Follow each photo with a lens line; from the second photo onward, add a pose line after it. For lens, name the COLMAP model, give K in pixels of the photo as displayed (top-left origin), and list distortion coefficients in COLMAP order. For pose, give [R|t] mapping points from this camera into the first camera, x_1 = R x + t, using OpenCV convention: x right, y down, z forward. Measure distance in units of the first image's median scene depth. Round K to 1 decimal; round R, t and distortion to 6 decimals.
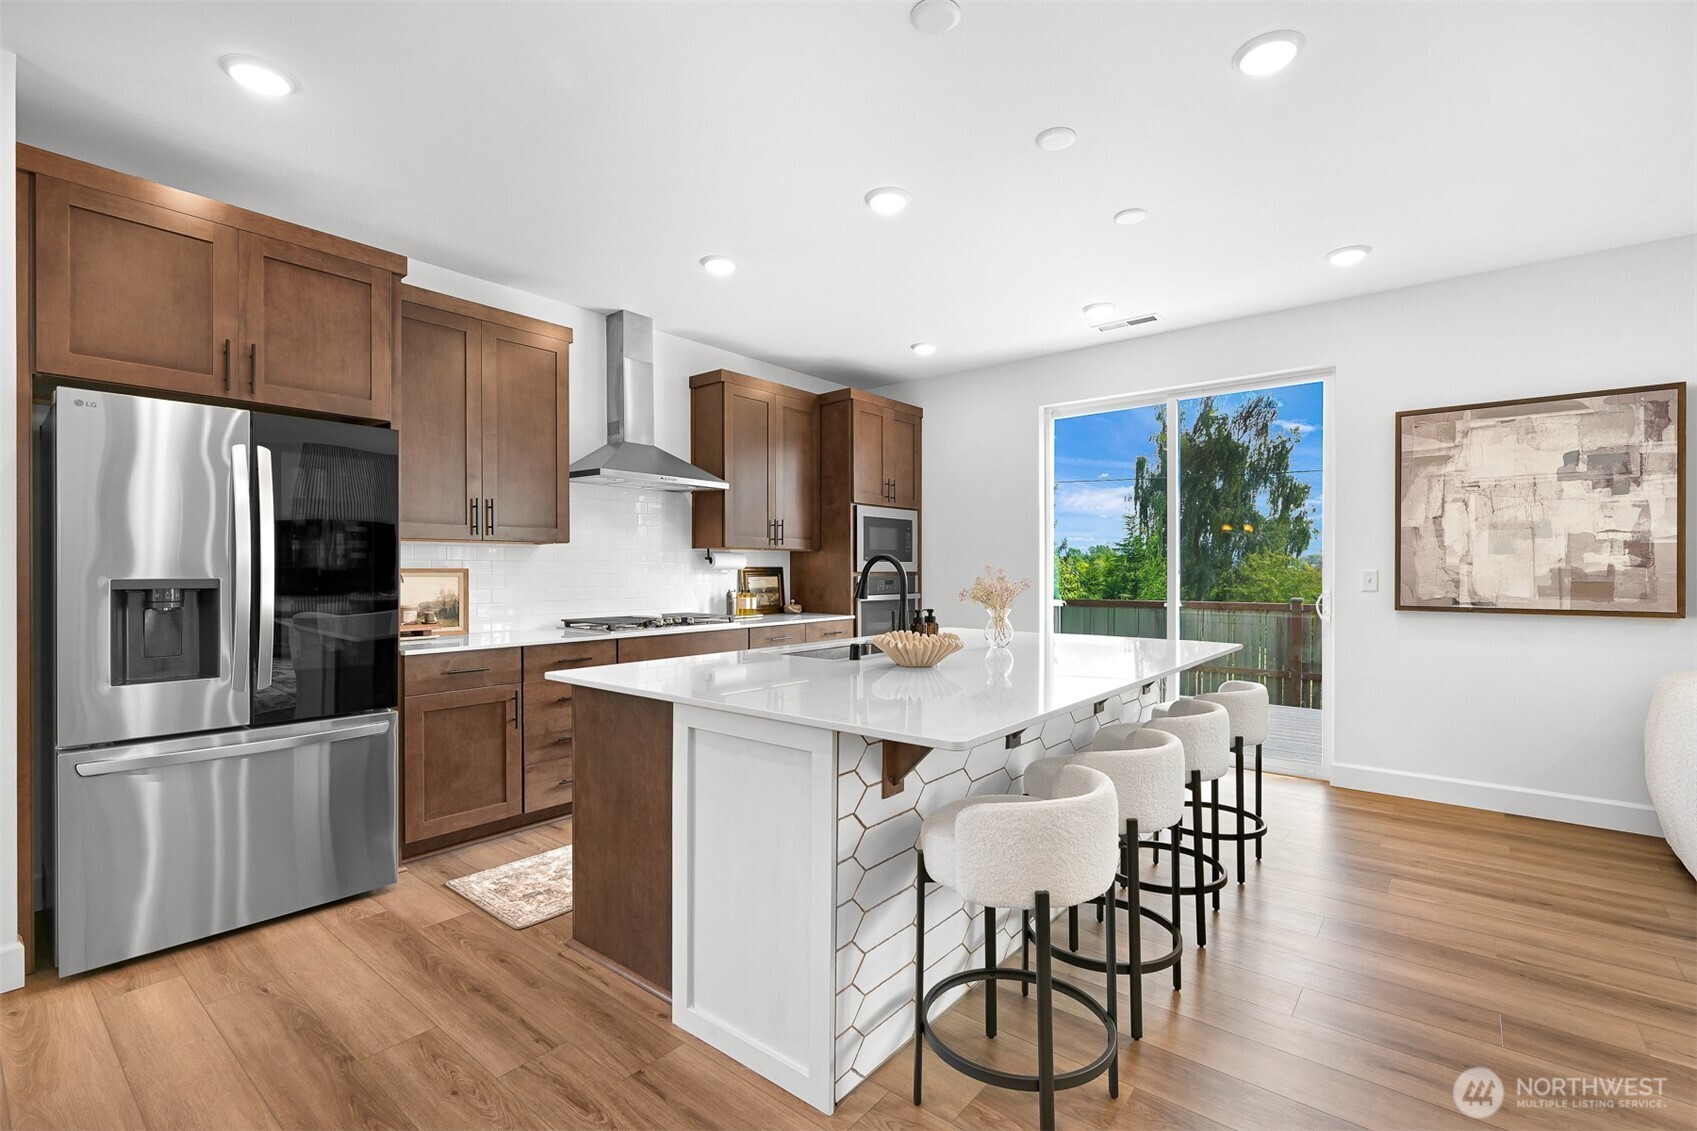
lens RADIAL K [[760.7, 0, 852.3], [0, 760.7, 573.7], [0, 0, 1]] dist [-0.001929, 0.000557]
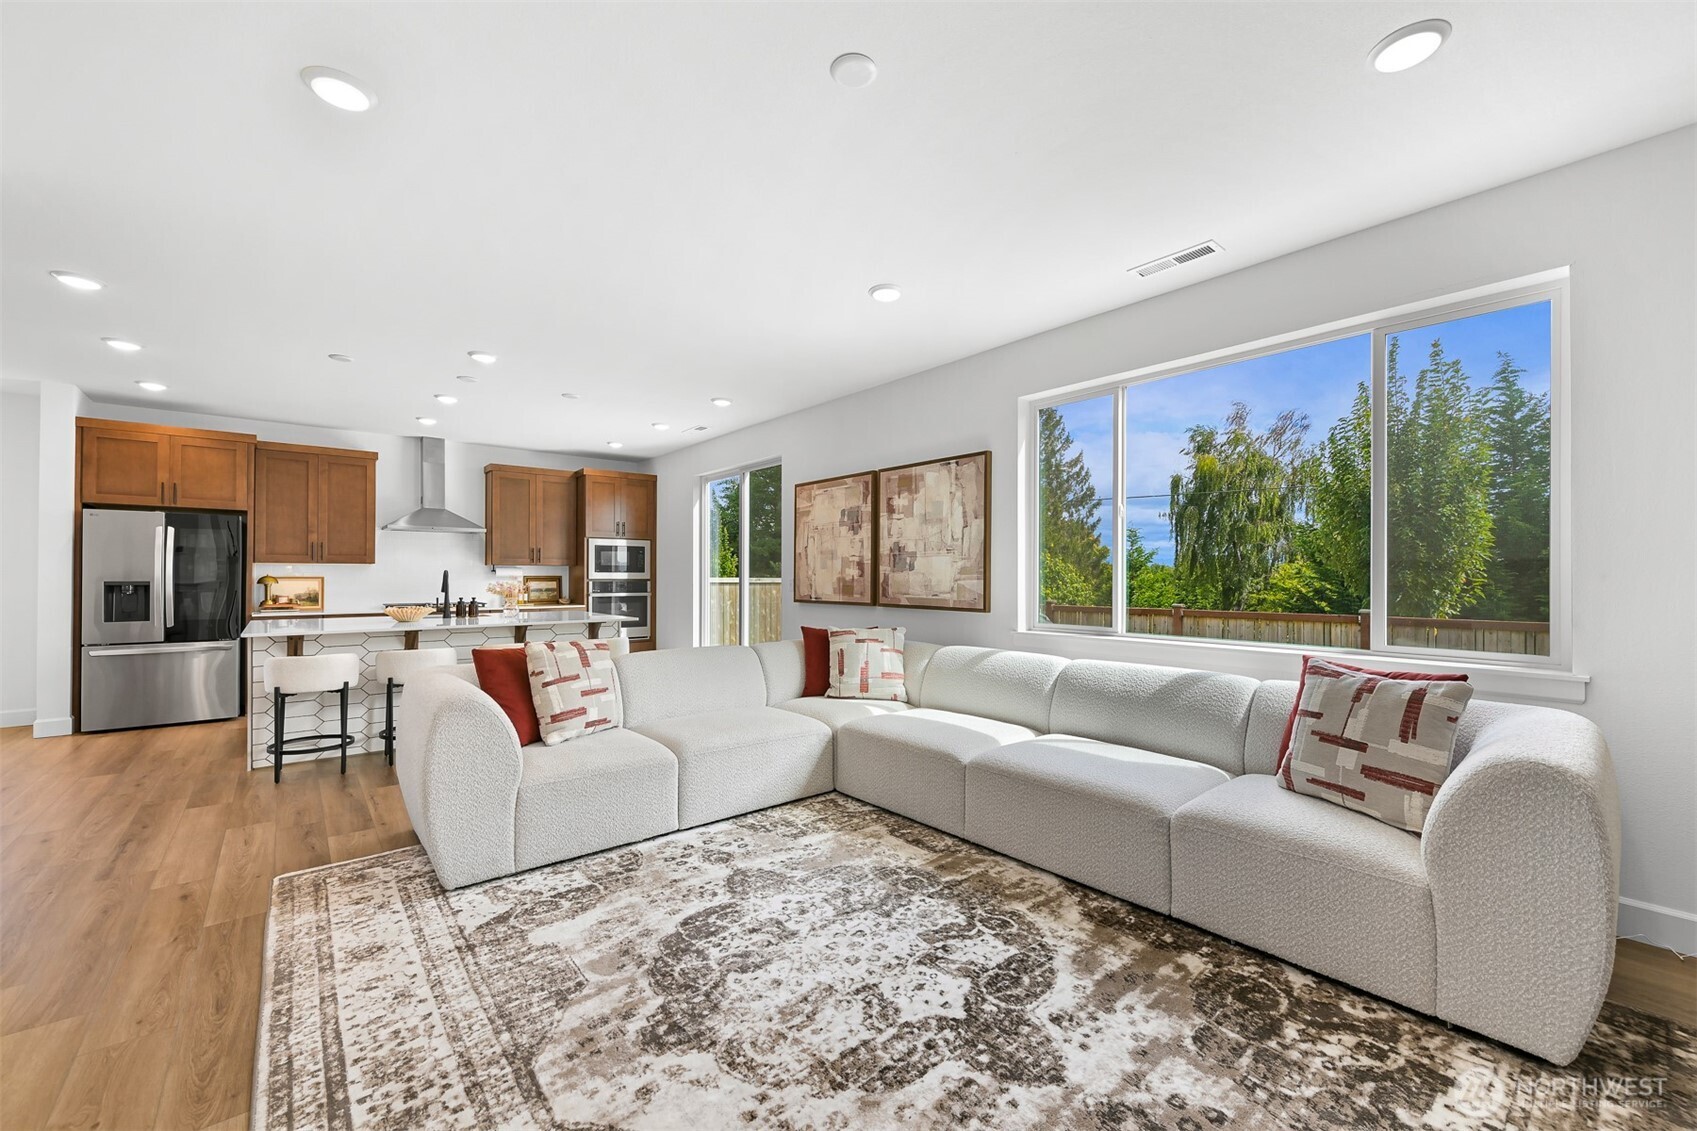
lens RADIAL K [[673.9, 0, 854.8], [0, 673.9, 570.2], [0, 0, 1]] dist [-0.001844, 0.000316]
pose [[0.981941, -0.001236, -0.189183, 1.155818], [-0.001626, 0.999887, -0.014970, -0.000222], [0.189180, 0.015007, 0.981828, -0.452279]]
